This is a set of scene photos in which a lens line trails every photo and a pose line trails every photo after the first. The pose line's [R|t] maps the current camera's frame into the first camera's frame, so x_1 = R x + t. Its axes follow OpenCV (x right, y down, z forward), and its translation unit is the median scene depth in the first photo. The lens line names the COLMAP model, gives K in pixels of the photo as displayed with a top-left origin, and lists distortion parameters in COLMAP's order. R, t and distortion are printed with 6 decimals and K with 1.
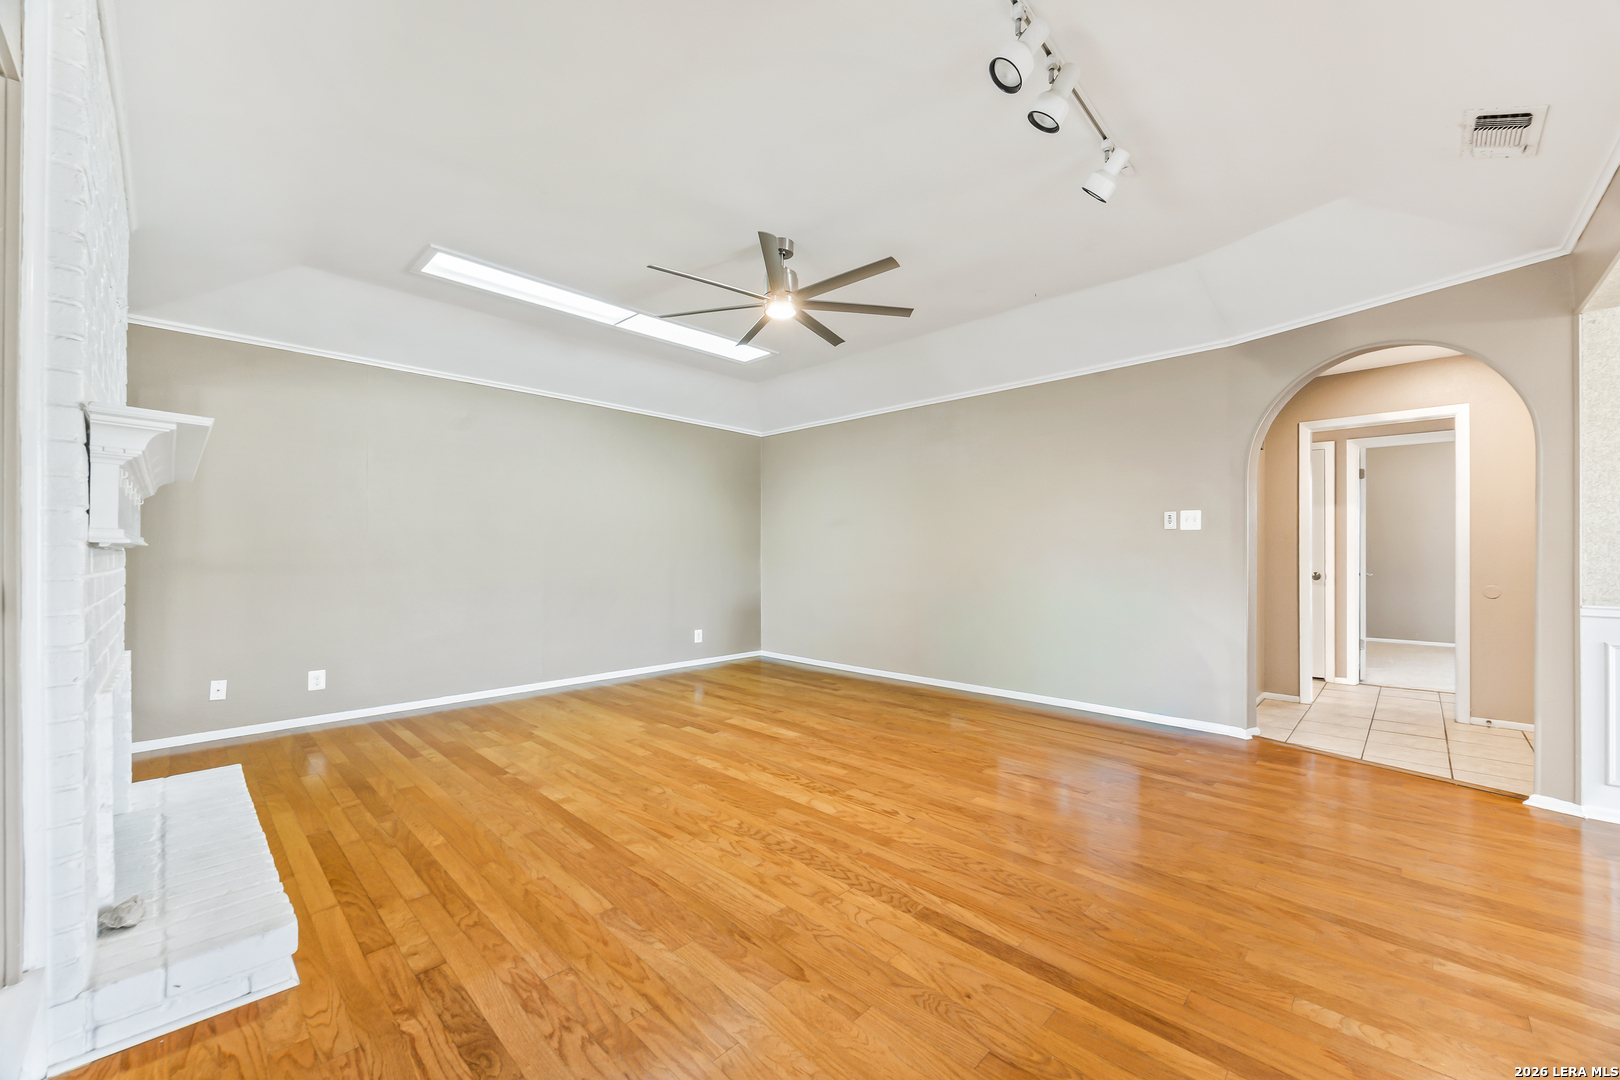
lens RADIAL K [[629.0, 0, 805.6], [0, 629.0, 548.0], [0, 0, 1]] dist [-0.002586, 0.000093]
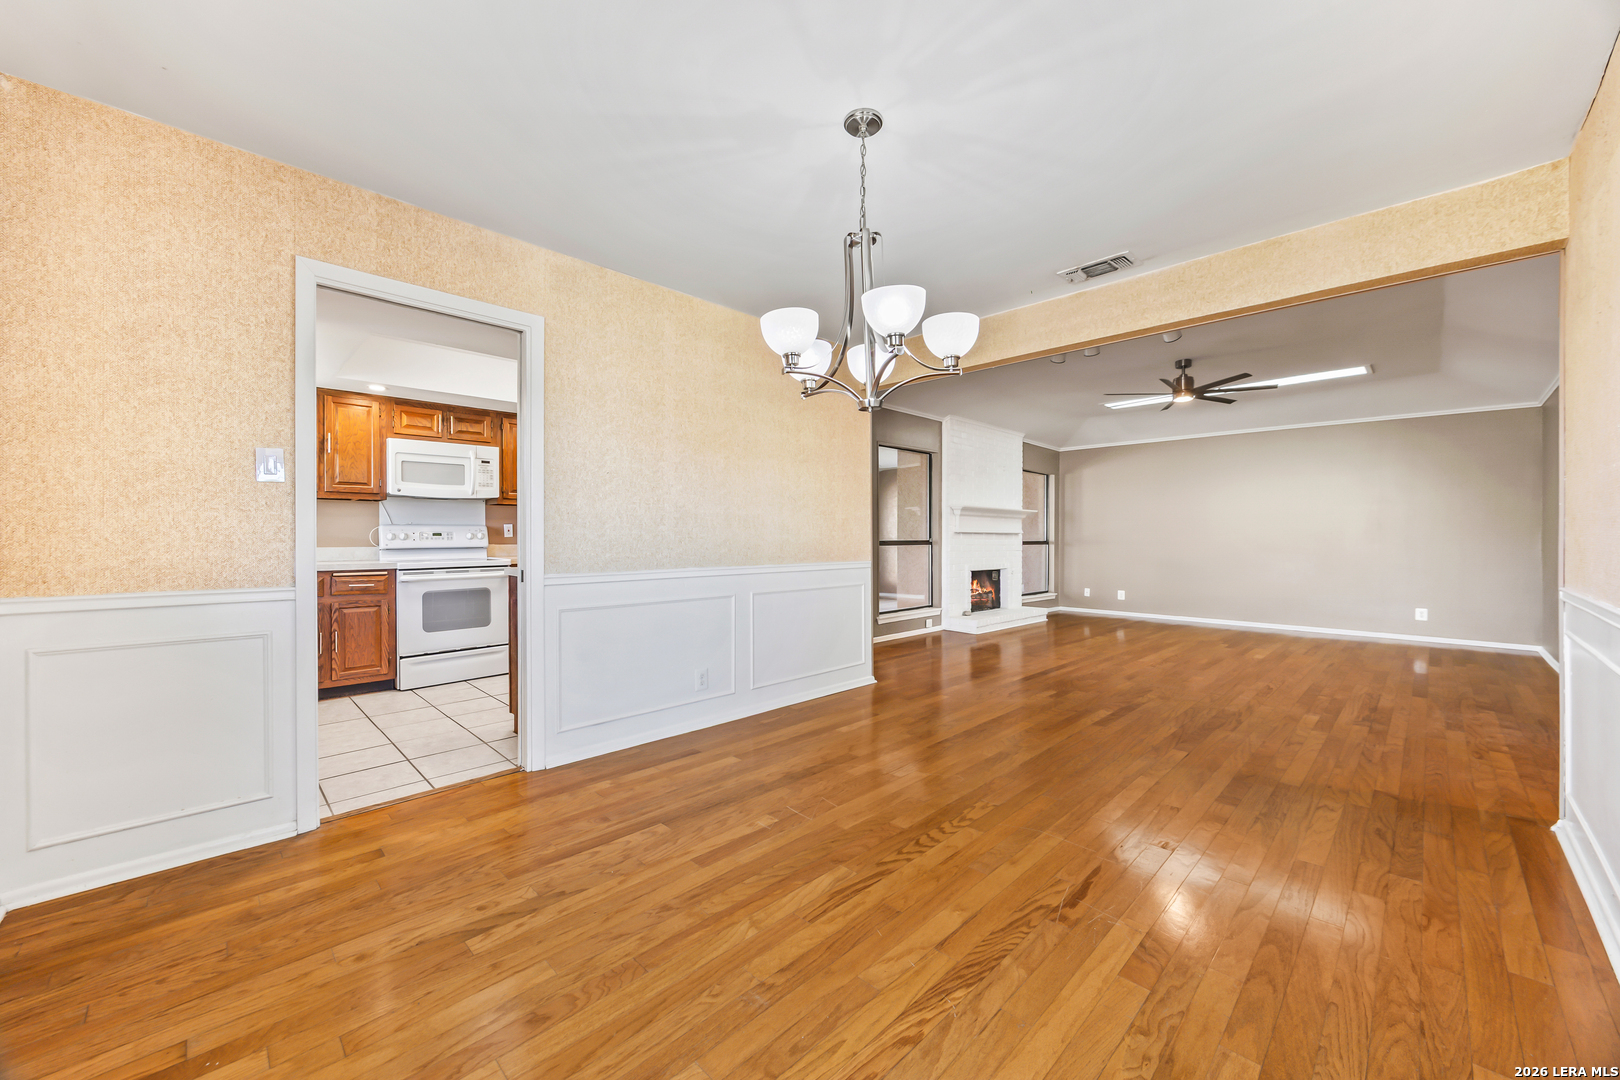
lens RADIAL K [[629.0, 0, 806.3], [0, 629.0, 541.9], [0, 0, 1]] dist [-0.002586, 0.000093]
pose [[-0.029110, 0.003936, -0.999568, 2.251317], [0.001016, 0.999992, 0.003908, 0.027628], [0.999576, -0.000902, -0.029113, -0.033071]]
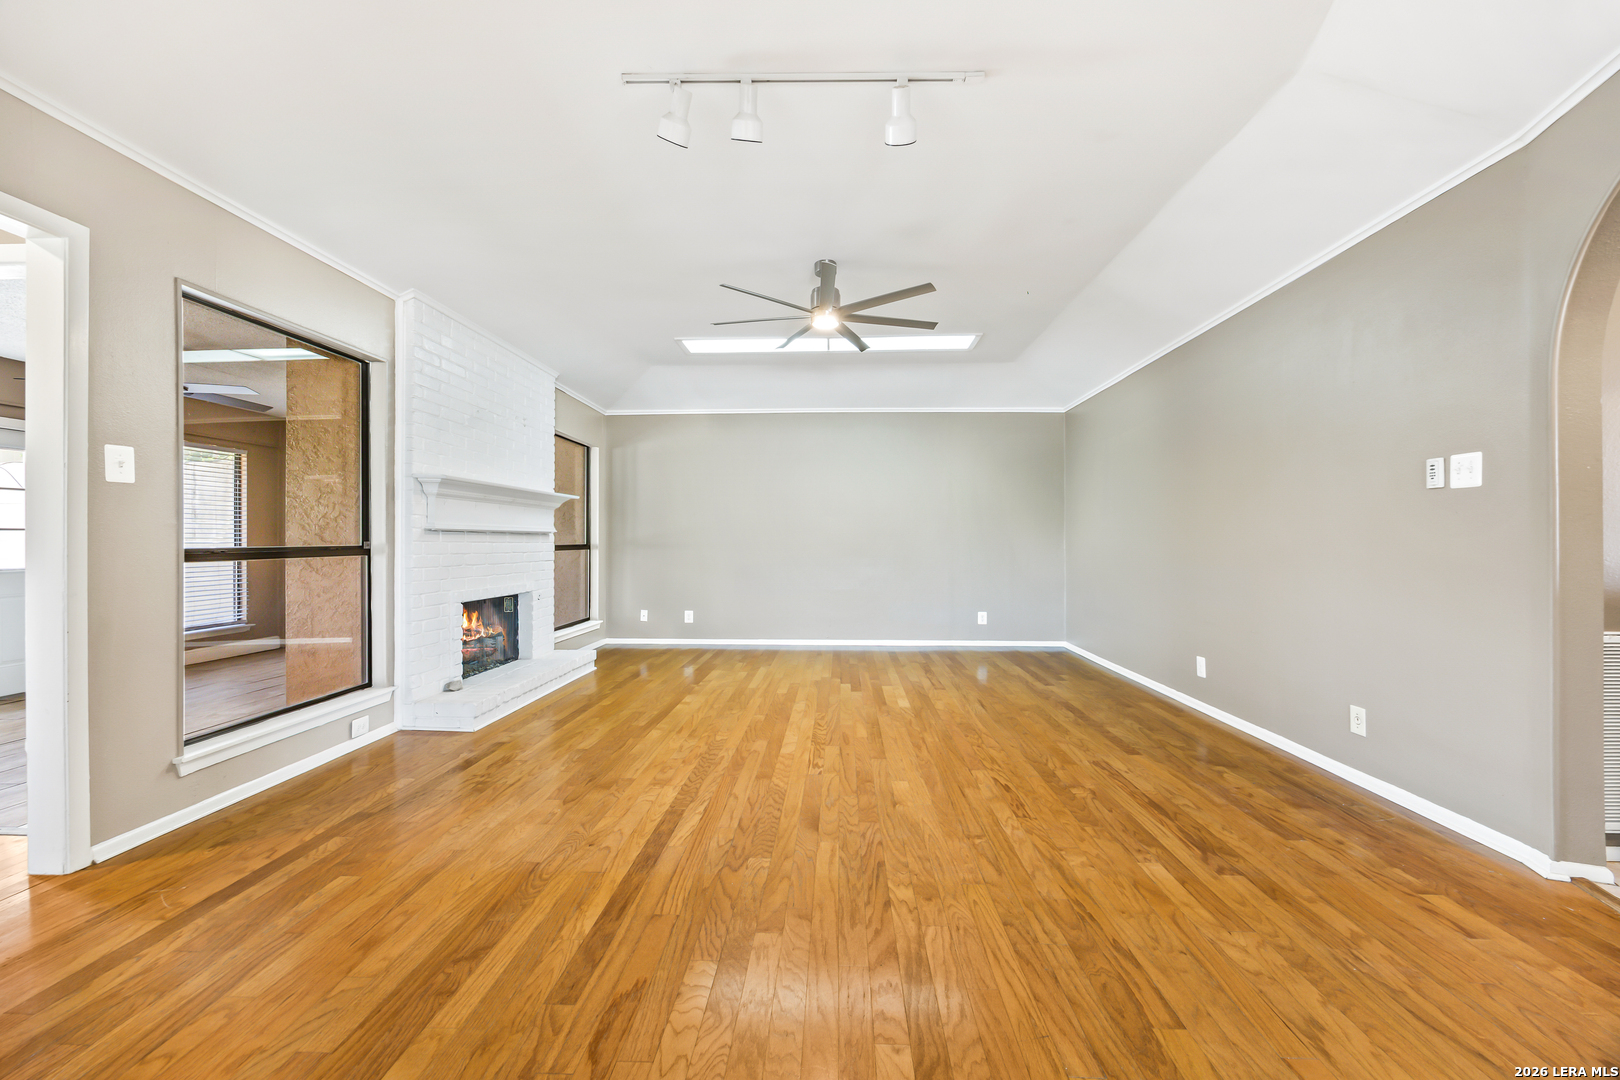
lens RADIAL K [[629.0, 0, 811.0], [0, 629.0, 535.4], [0, 0, 1]] dist [-0.002586, 0.000093]
pose [[0.664012, -0.008111, -0.747678, 1.000176], [0.005579, 0.999967, -0.005893, 0.023834], [0.747701, -0.000258, 0.664035, 0.270270]]
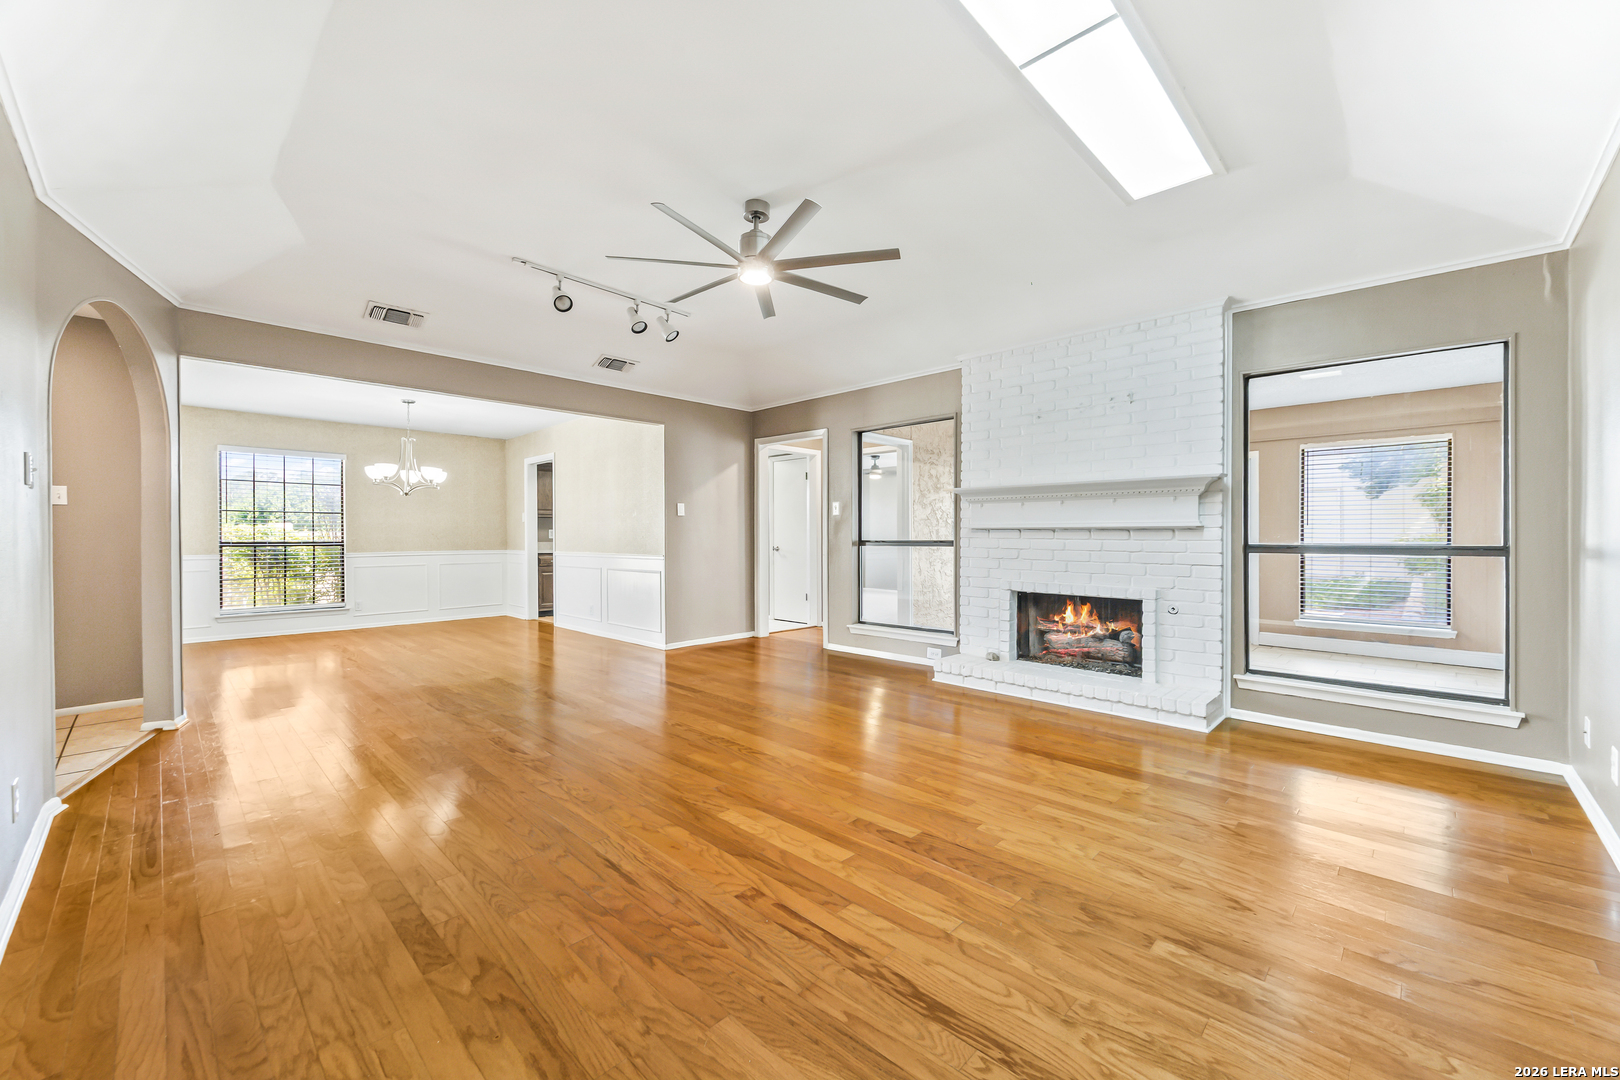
lens RADIAL K [[629.0, 0, 813.2], [0, 629.0, 539.1], [0, 0, 1]] dist [-0.002586, 0.000093]
pose [[-0.999893, 0.003412, -0.014225, -0.142619], [0.003355, 0.999986, 0.004020, 0.019987], [0.014239, 0.003972, -0.999891, 2.448656]]
